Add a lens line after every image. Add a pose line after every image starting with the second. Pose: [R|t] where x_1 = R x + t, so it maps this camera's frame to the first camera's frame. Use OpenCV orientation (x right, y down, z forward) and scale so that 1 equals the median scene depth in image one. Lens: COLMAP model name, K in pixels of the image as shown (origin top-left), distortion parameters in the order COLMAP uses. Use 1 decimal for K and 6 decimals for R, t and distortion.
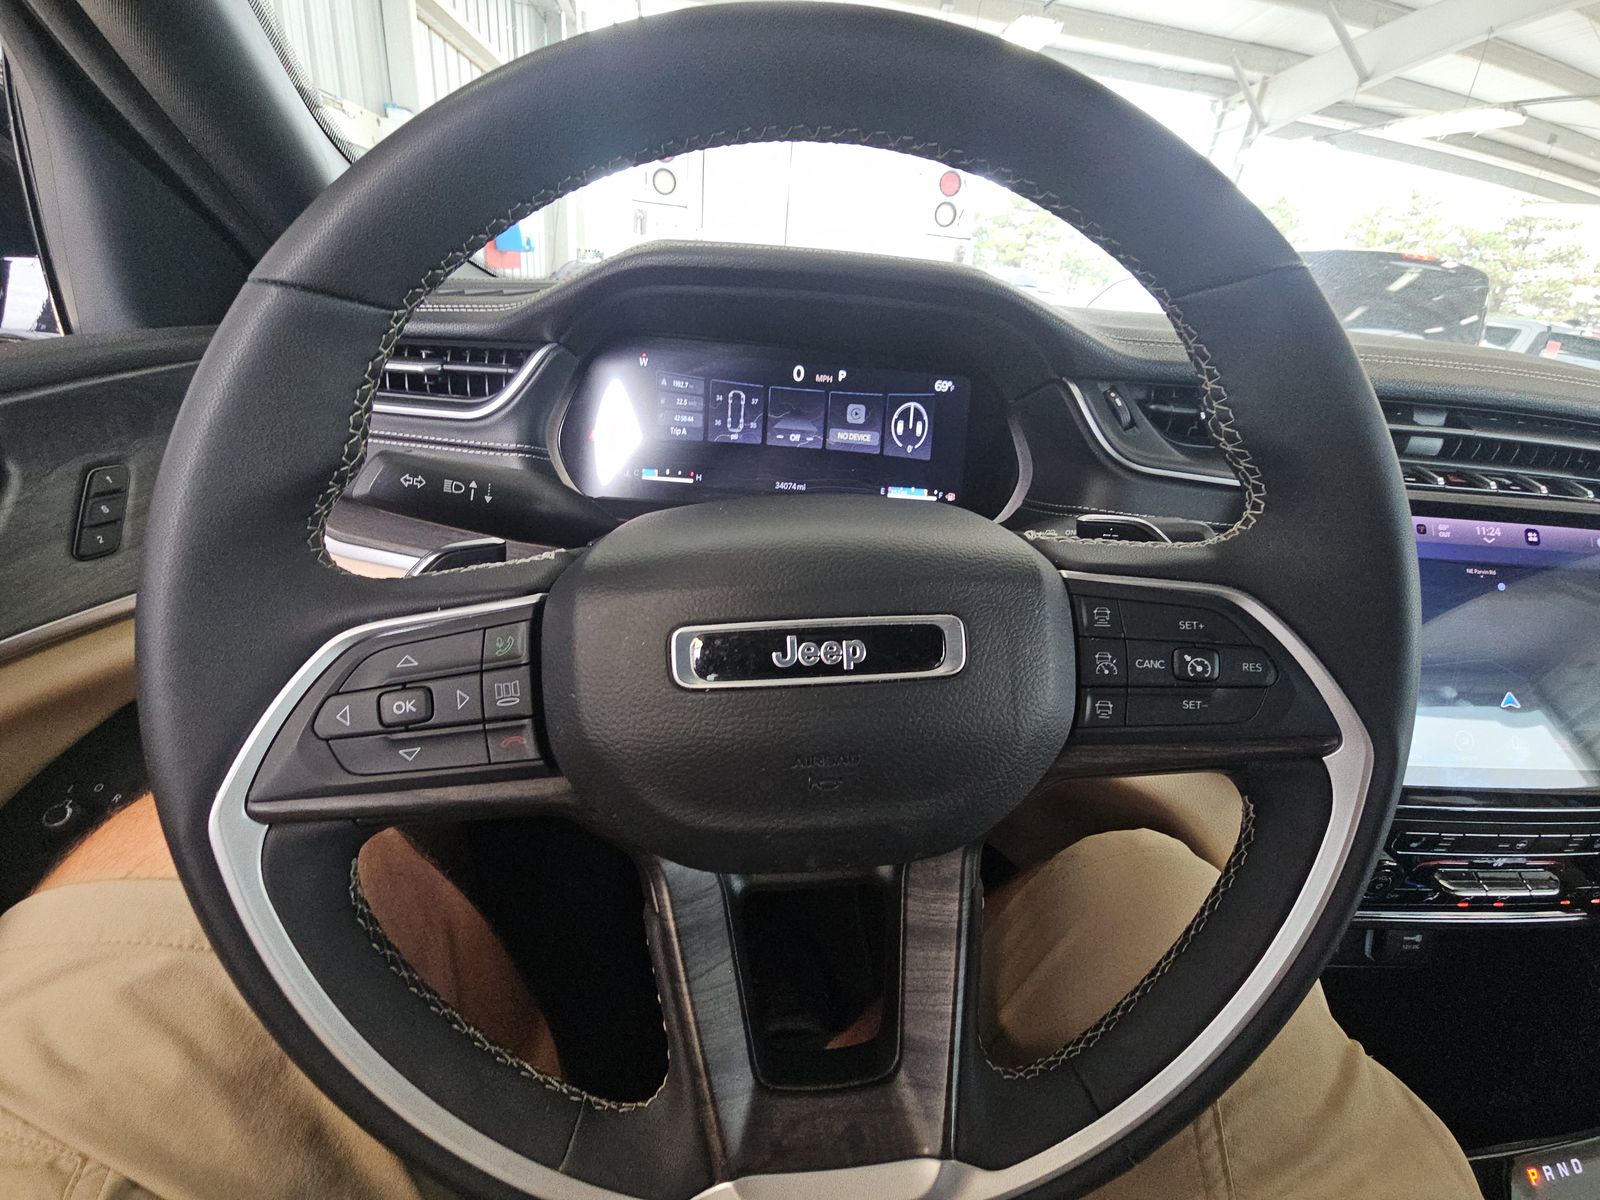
lens RADIAL K [[663.2, 0, 796.8], [0, 663.2, 606.0], [0, 0, 1]] dist [0.014177, -0.013278]
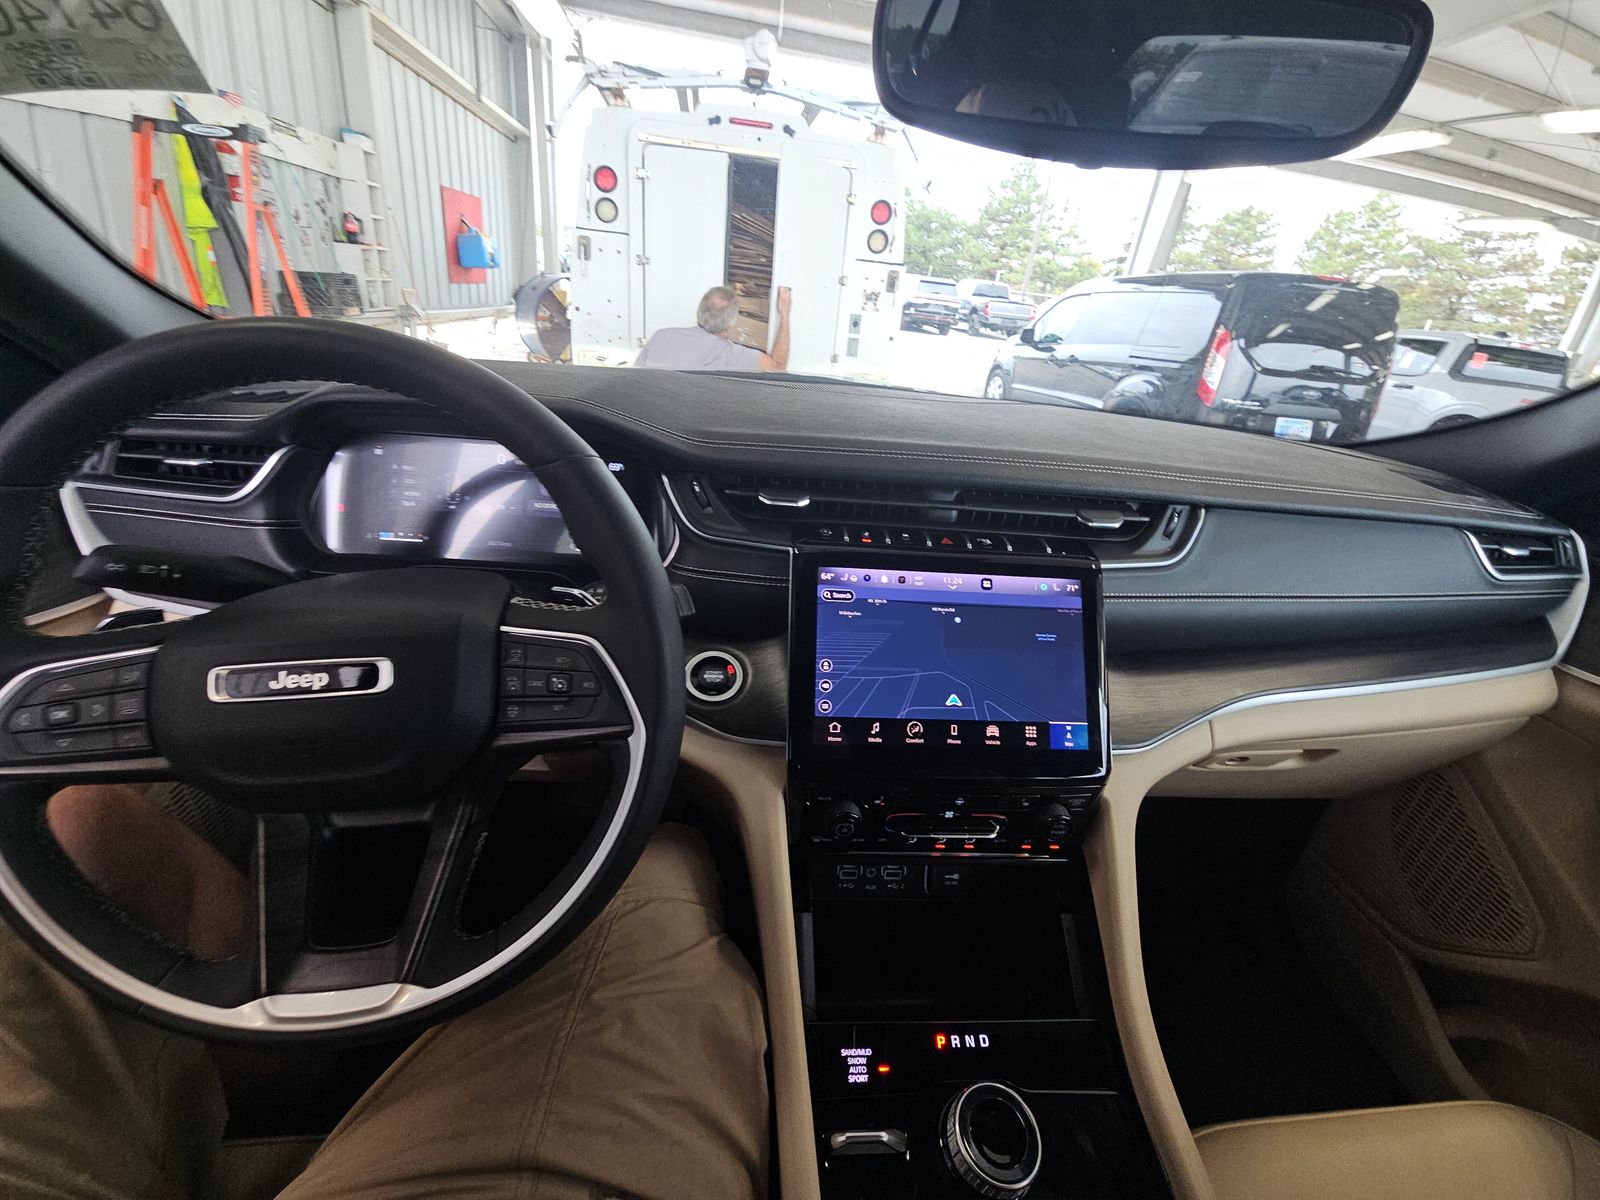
lens RADIAL K [[663.2, 0, 804.6], [0, 663.2, 606.1], [0, 0, 1]] dist [0.014177, -0.013278]
pose [[0.999617, -0.011495, 0.025179, 0.556574], [0.011699, 0.999900, -0.007947, -0.040004], [-0.025085, 0.008238, 0.999651, -0.323350]]
